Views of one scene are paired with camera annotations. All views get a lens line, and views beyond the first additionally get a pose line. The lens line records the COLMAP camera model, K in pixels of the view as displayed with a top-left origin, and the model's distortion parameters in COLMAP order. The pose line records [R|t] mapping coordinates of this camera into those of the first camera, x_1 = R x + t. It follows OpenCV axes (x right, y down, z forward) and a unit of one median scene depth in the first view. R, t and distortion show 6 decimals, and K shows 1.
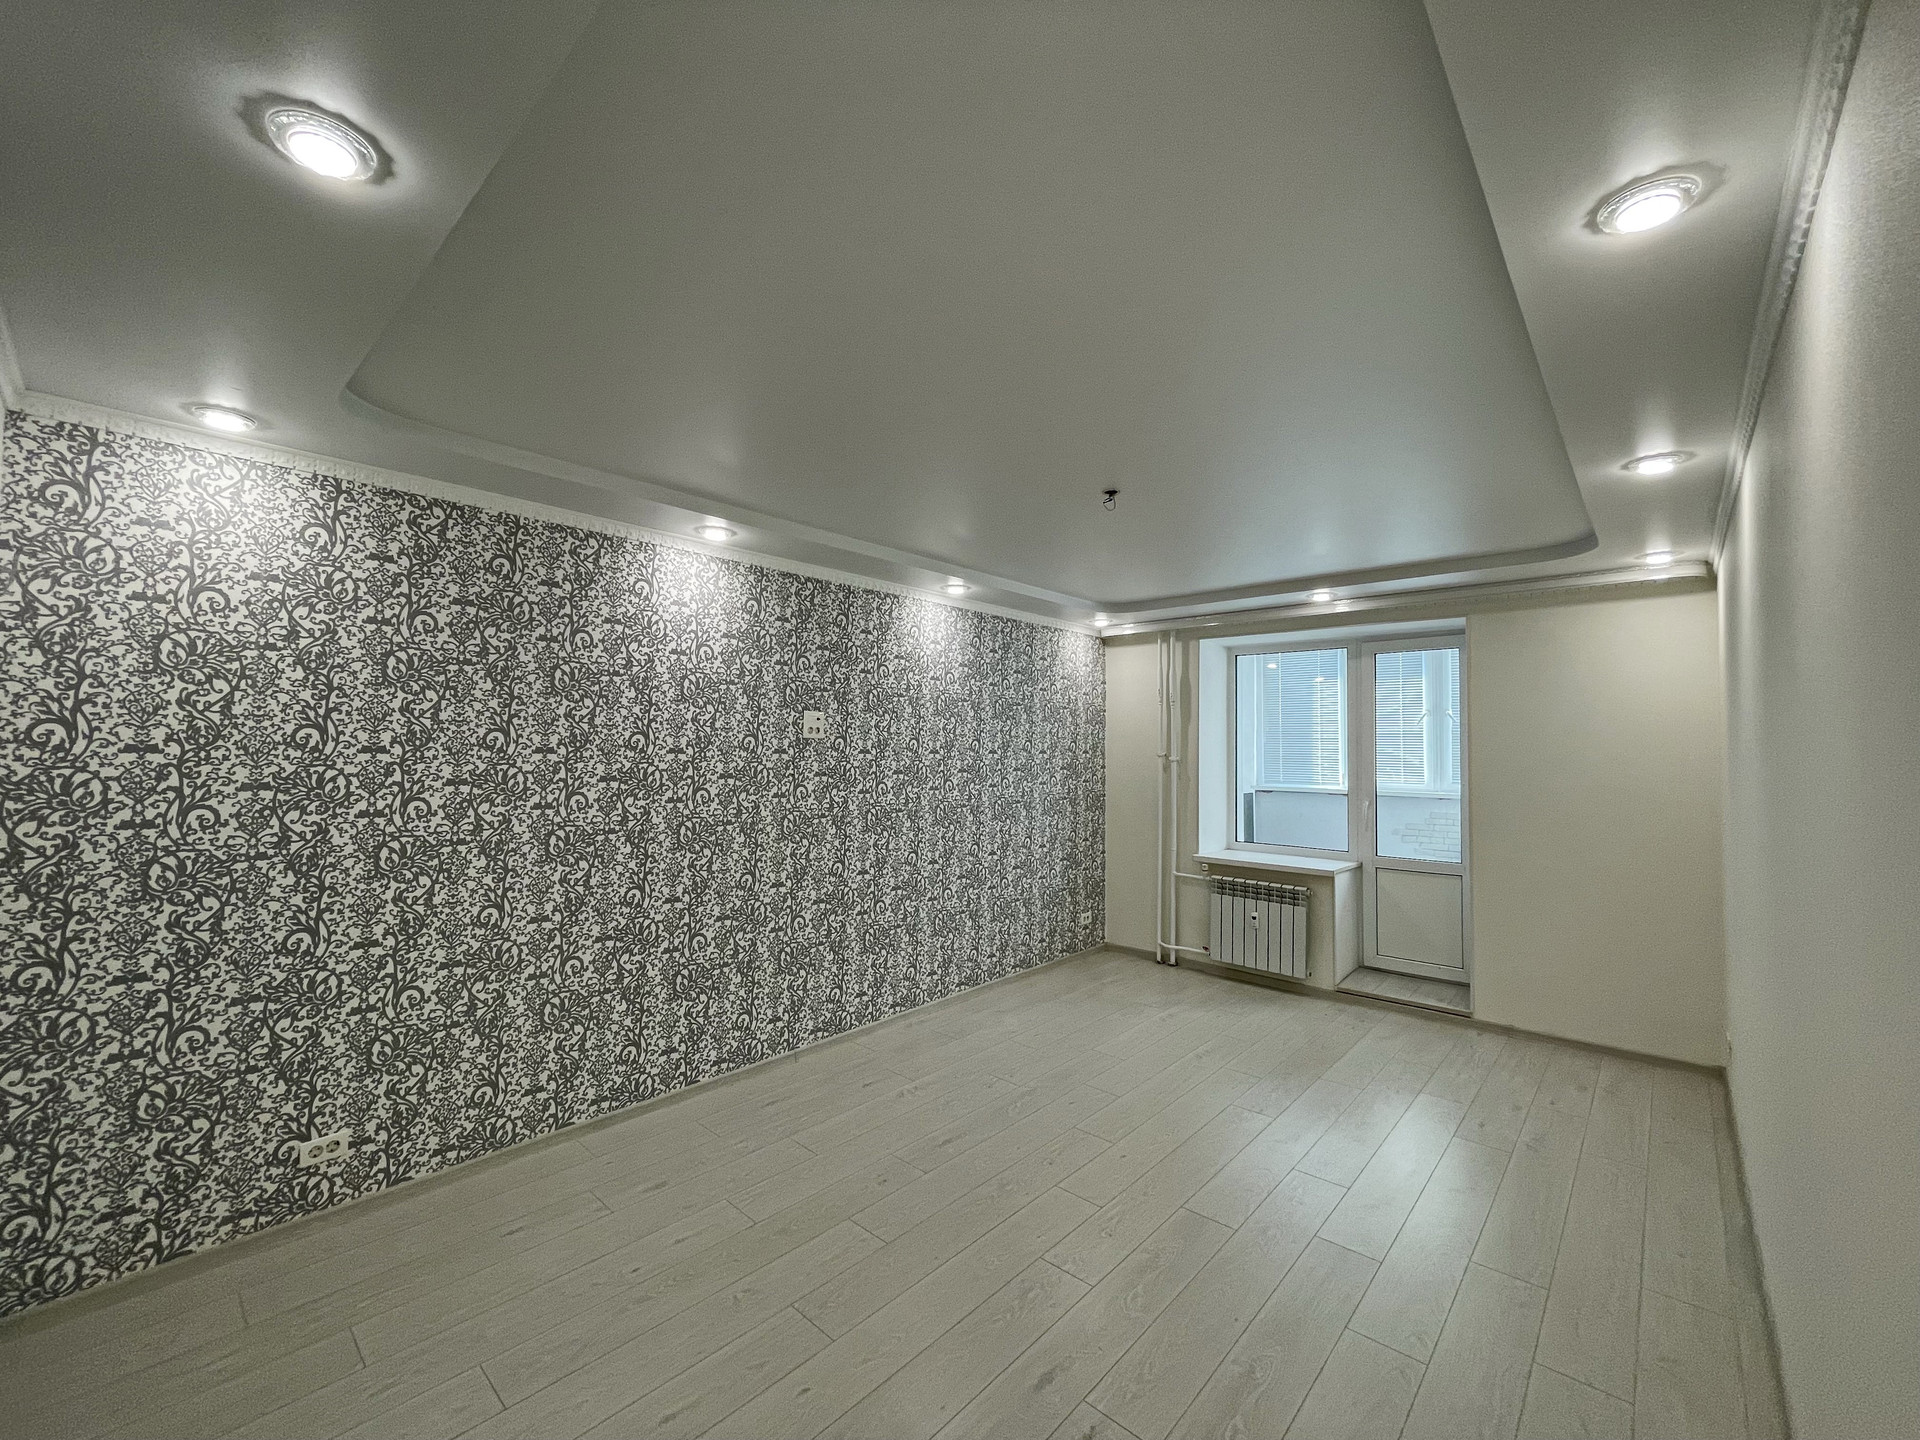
lens RADIAL K [[772.9, 0, 965.1], [0, 772.9, 718.1], [0, 0, 1]] dist [-0.004267, 0.000254]
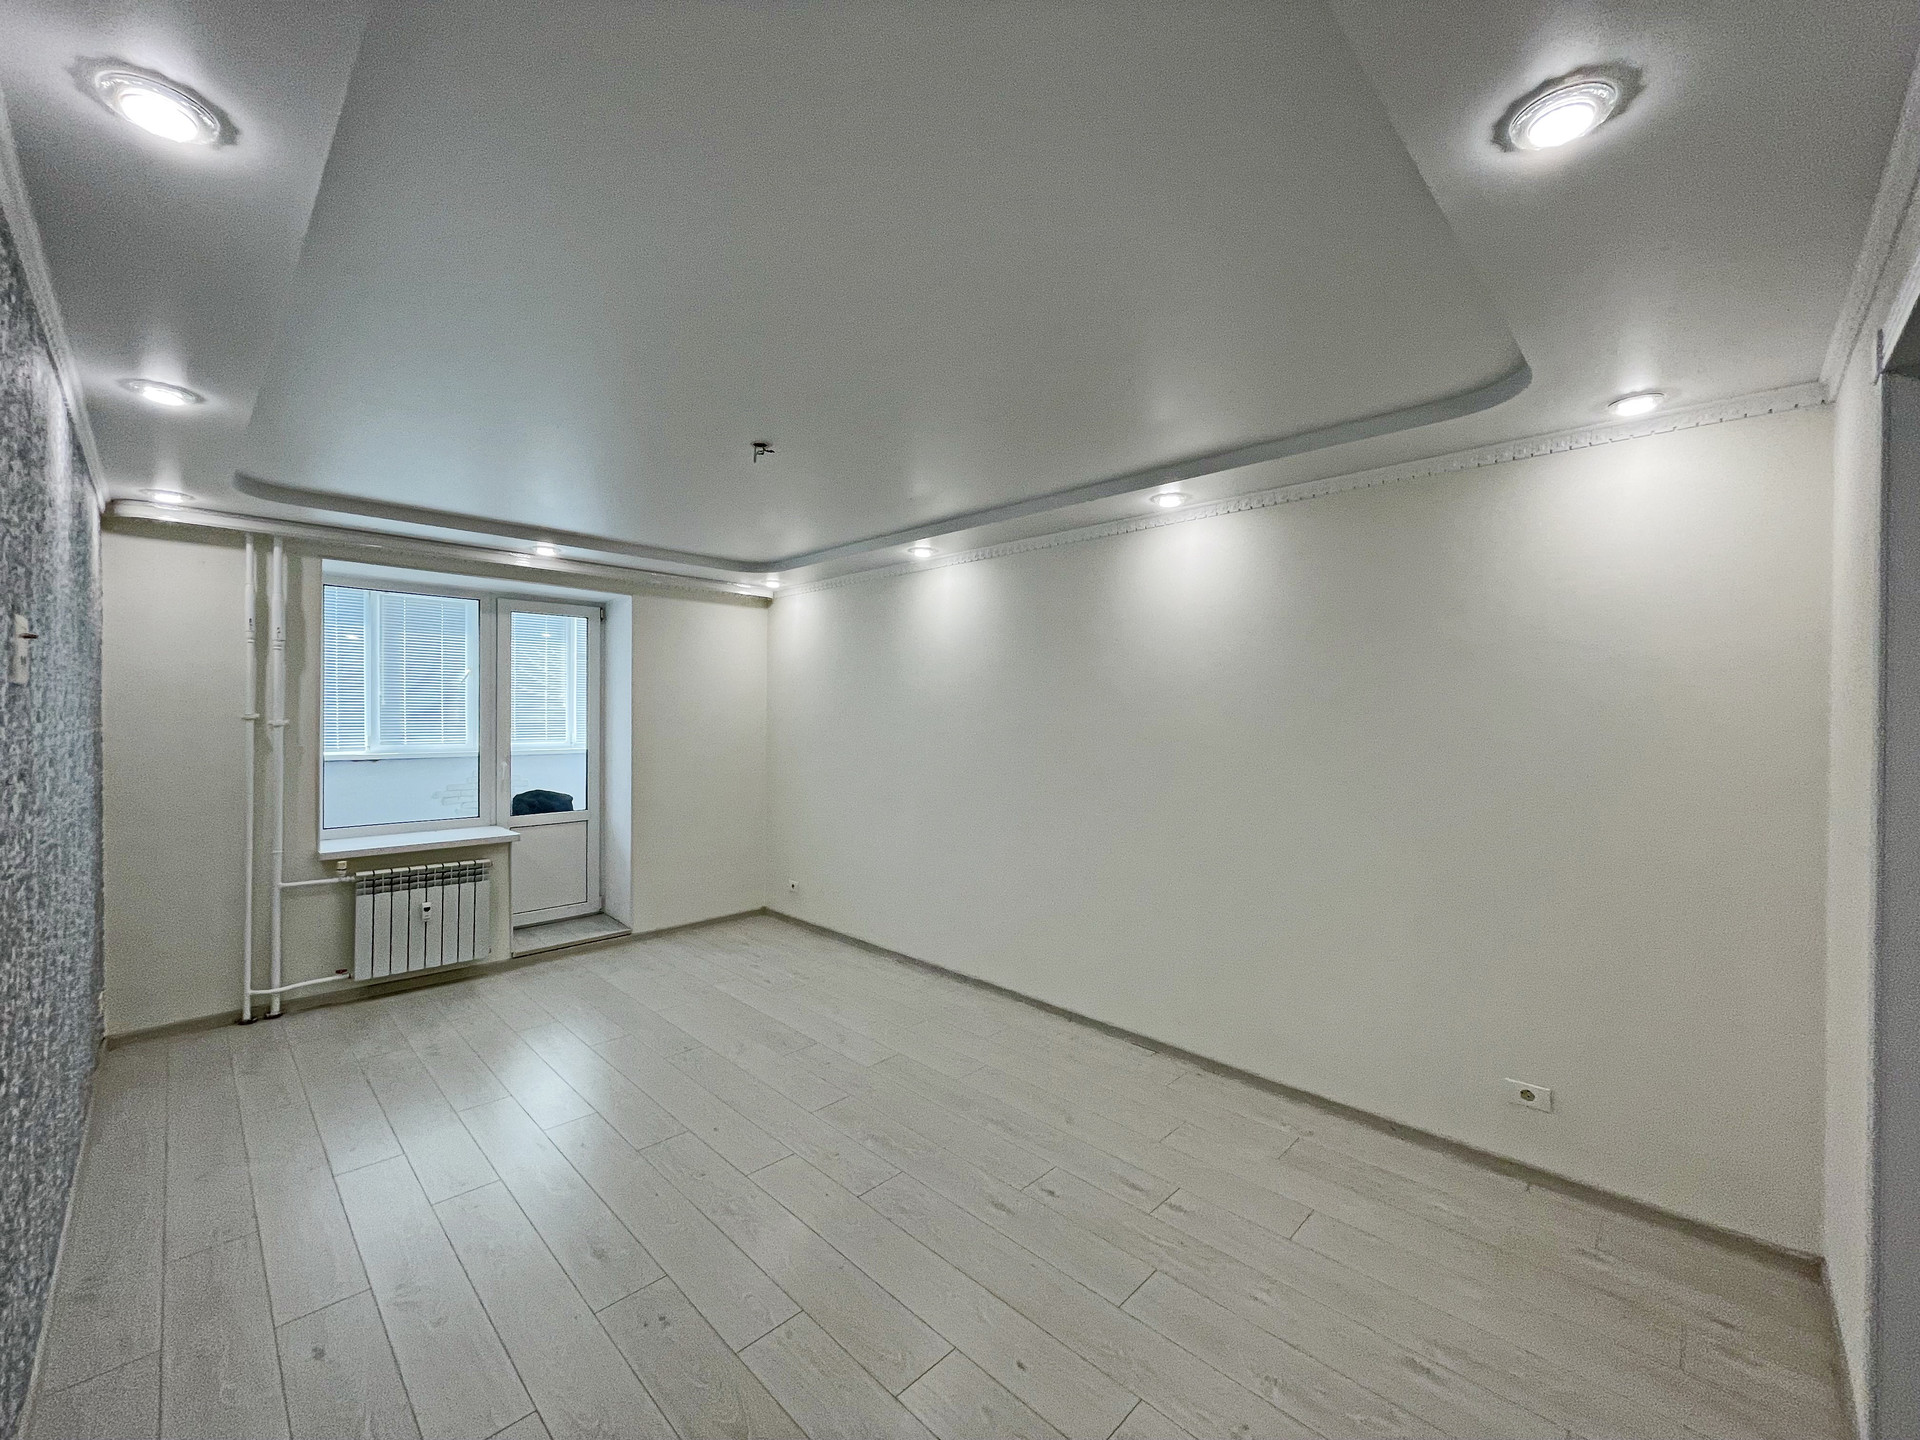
lens RADIAL K [[772.9, 0, 965.1], [0, 772.9, 718.1], [0, 0, 1]] dist [-0.004267, 0.000254]
pose [[0.031086, -0.014192, 0.999416, -0.446844], [-0.044498, 0.998888, 0.015568, 0.011845], [-0.998526, -0.044956, 0.030420, 0.401411]]
